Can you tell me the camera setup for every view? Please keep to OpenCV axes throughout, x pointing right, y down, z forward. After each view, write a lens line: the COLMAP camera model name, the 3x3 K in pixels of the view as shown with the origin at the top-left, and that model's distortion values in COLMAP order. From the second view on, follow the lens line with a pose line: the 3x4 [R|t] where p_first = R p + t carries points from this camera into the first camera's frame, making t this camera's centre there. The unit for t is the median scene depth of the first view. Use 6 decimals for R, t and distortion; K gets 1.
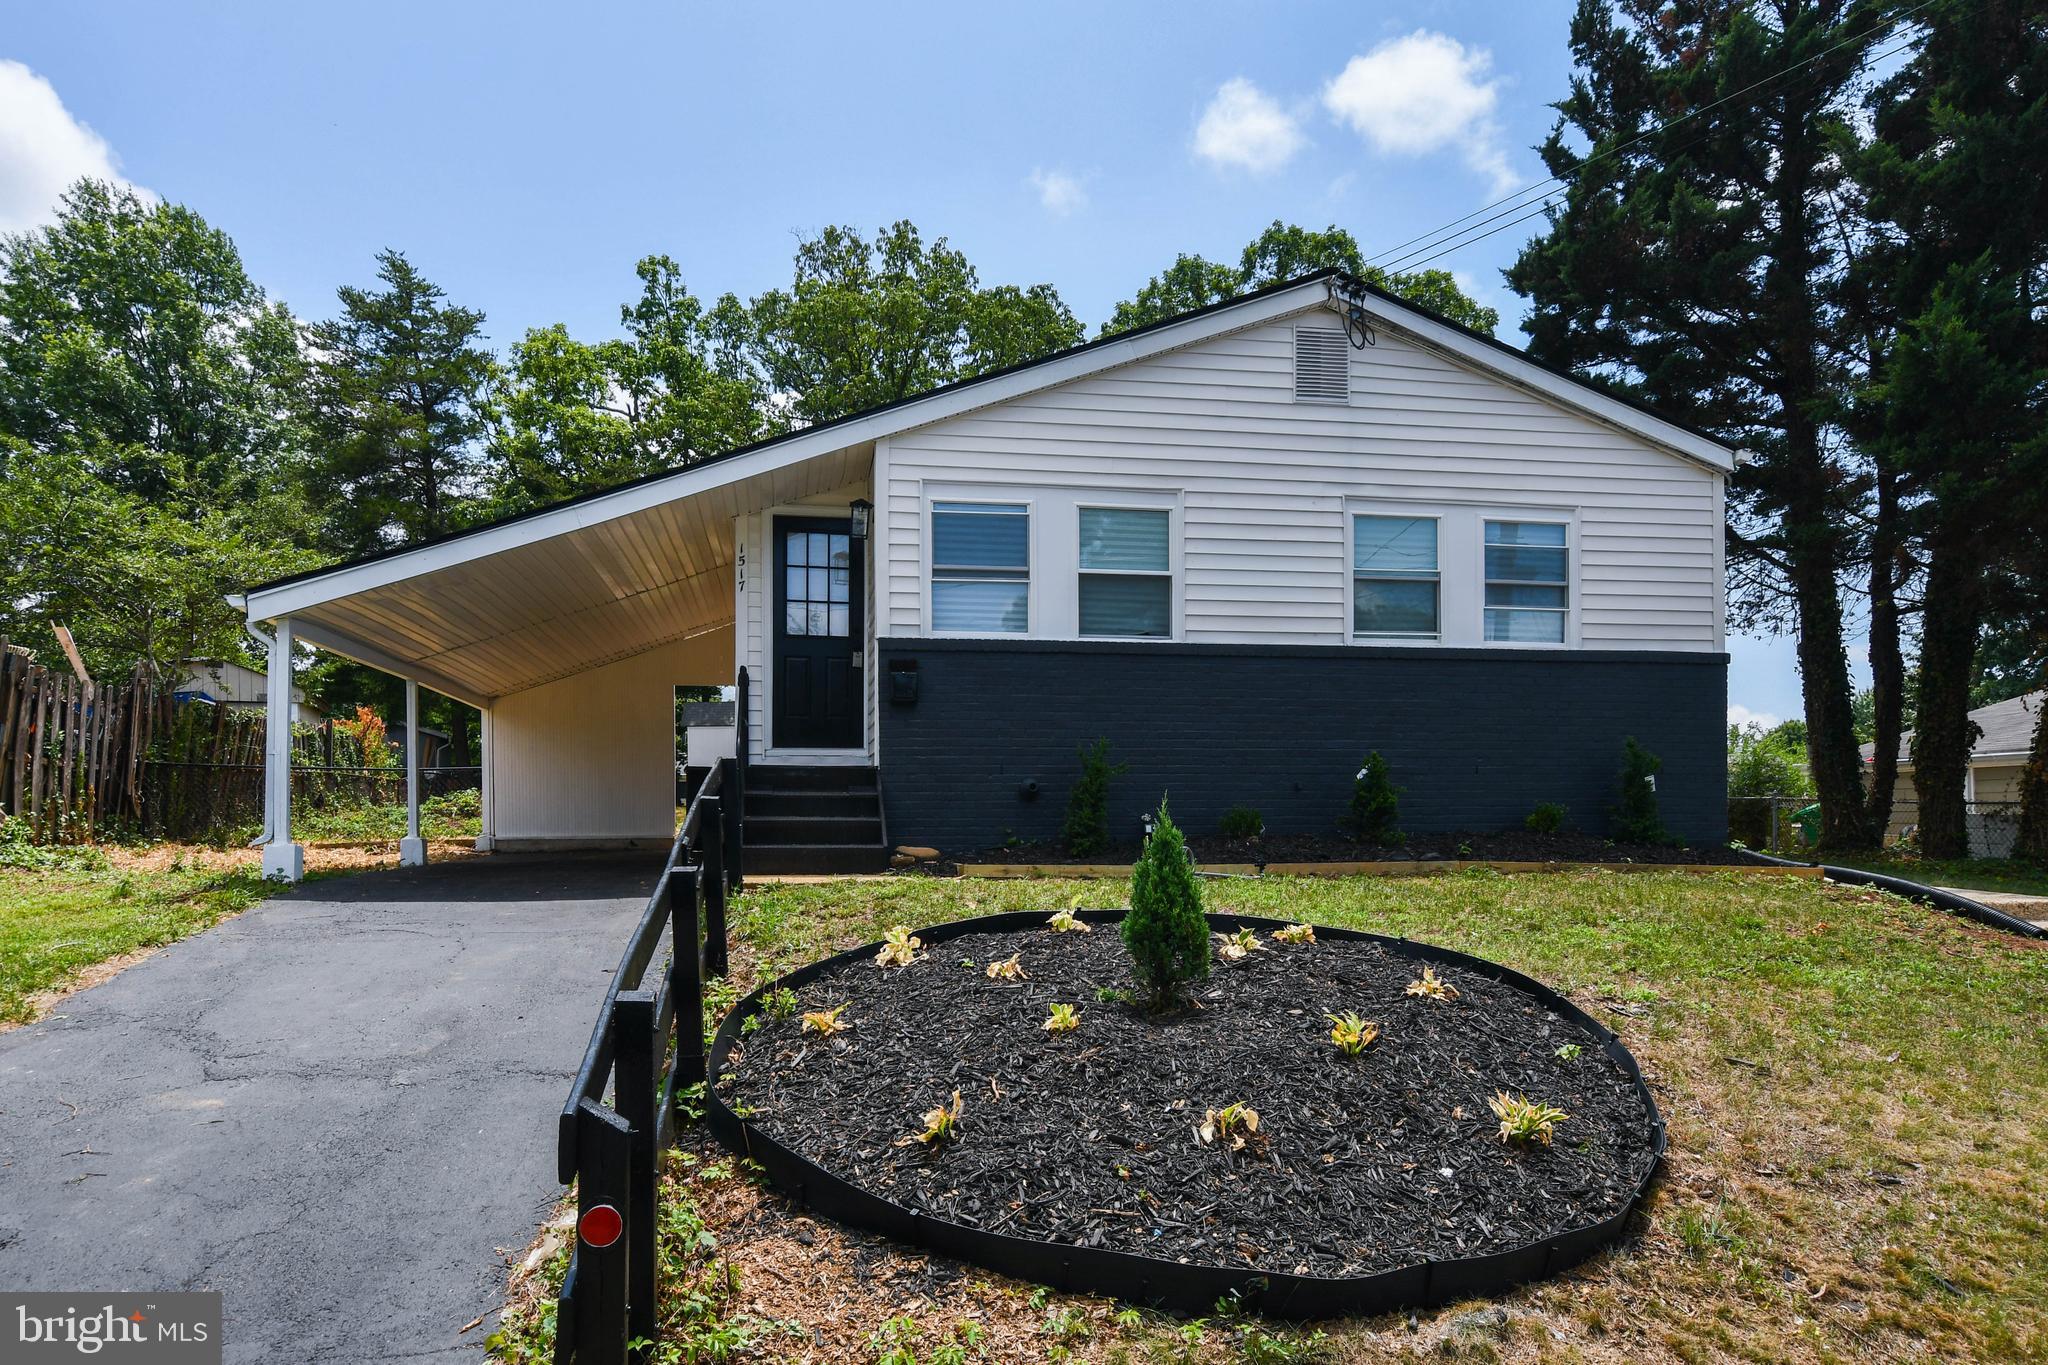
lens RADIAL K [[1274.7, 0, 1026.0], [0, 1274.7, 834.3], [0, 0, 1]] dist [0.027056, 0.002712]
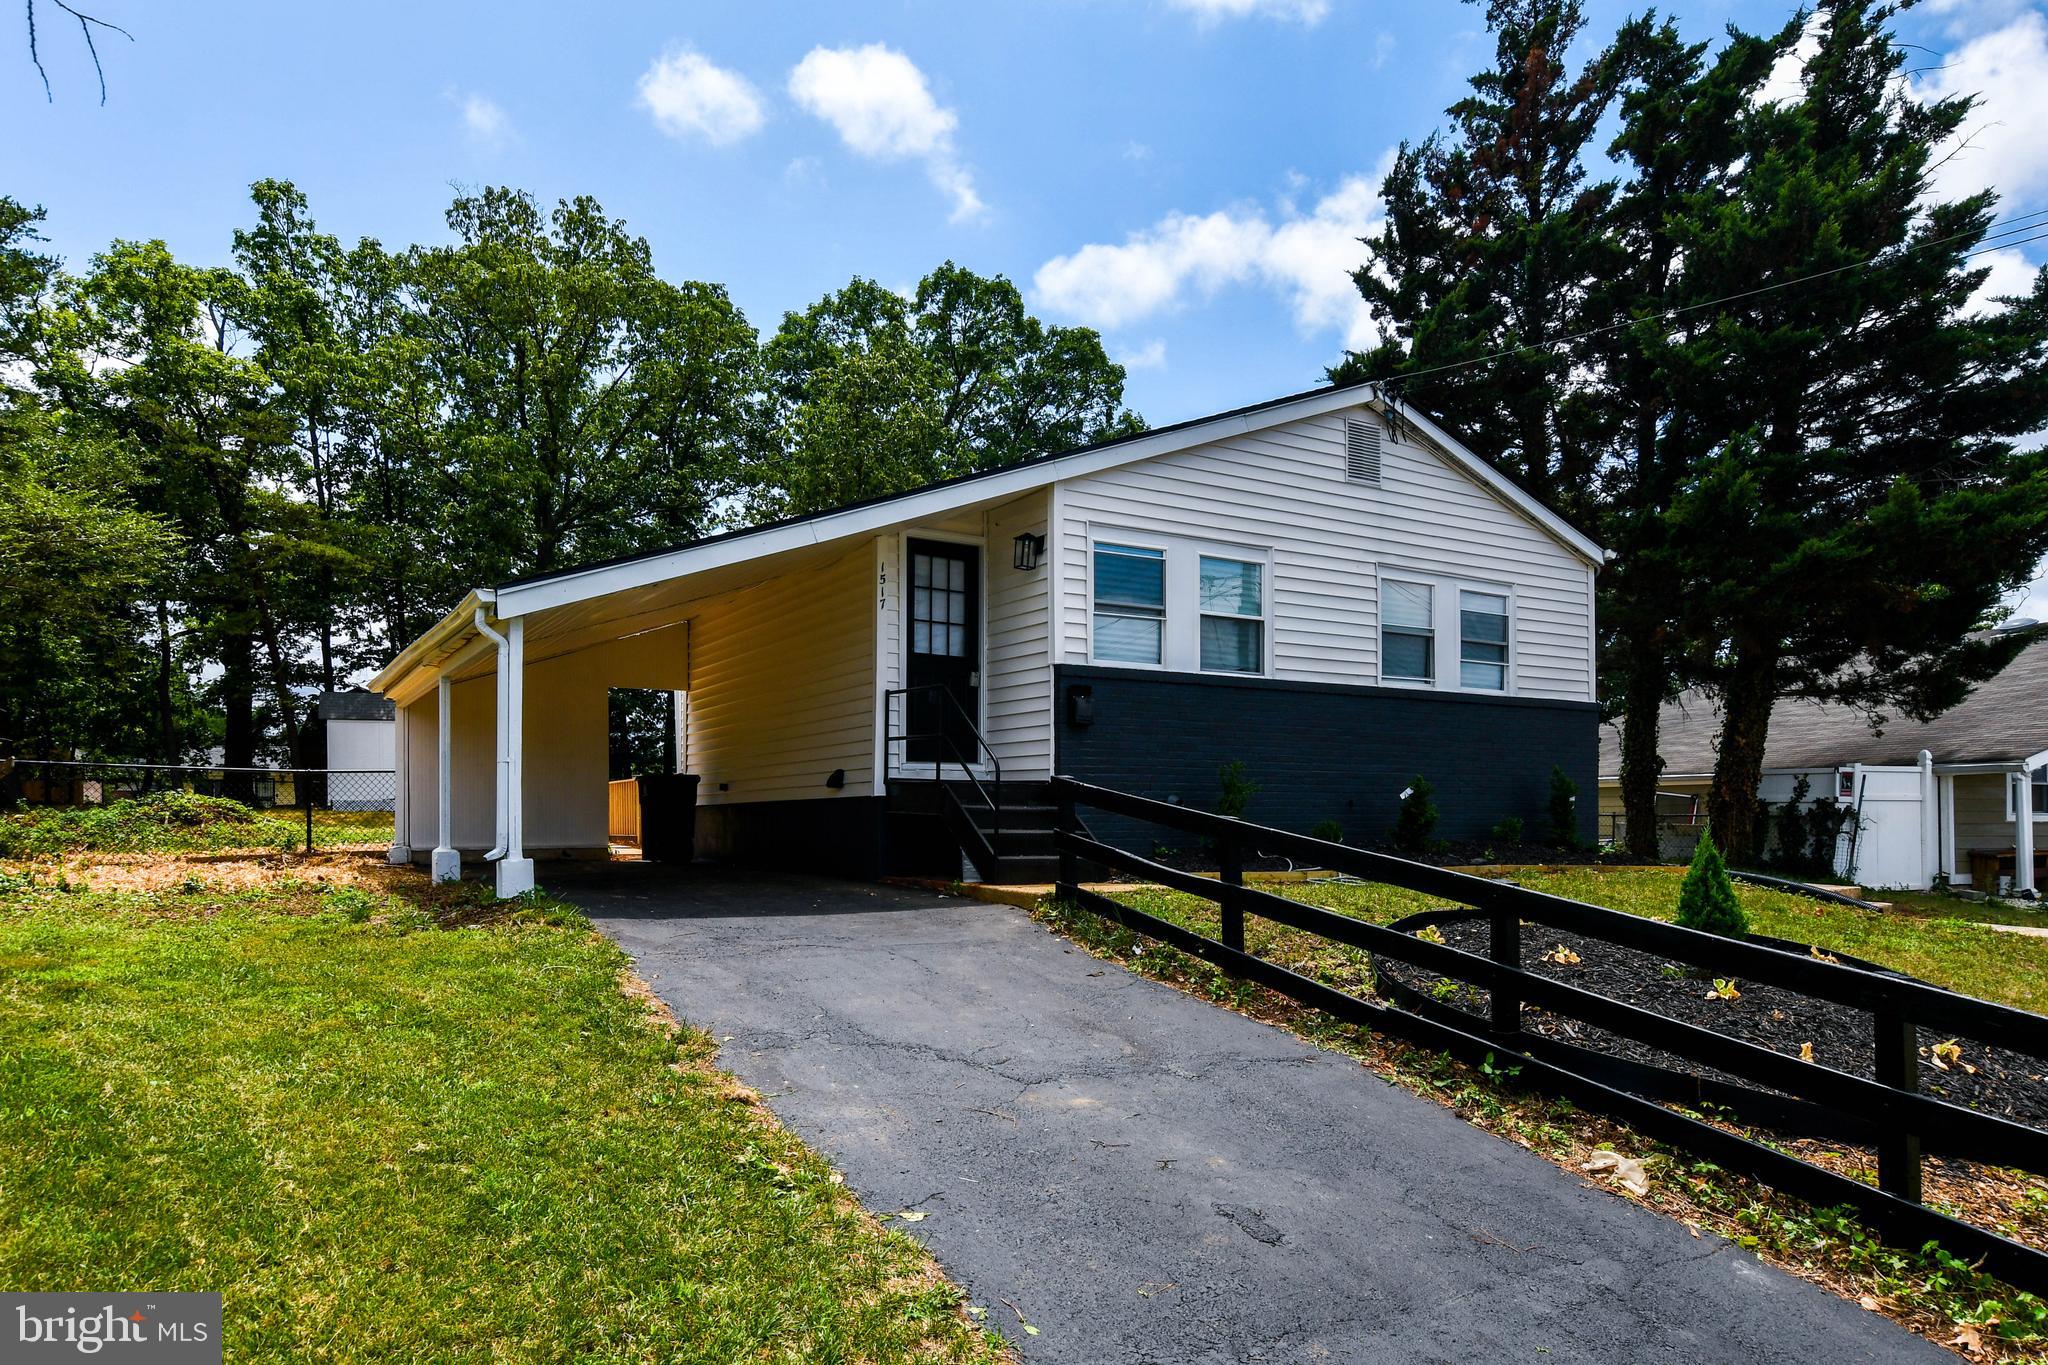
lens RADIAL K [[1267.9, 0, 1020.9], [0, 1267.9, 821.4], [0, 0, 1]] dist [0.026673, 0.001868]
pose [[0.930463, 0.001400, 0.366383, -0.495553], [0.002965, 0.999931, -0.011350, -0.007520], [-0.366374, 0.011647, 0.930395, 0.010042]]
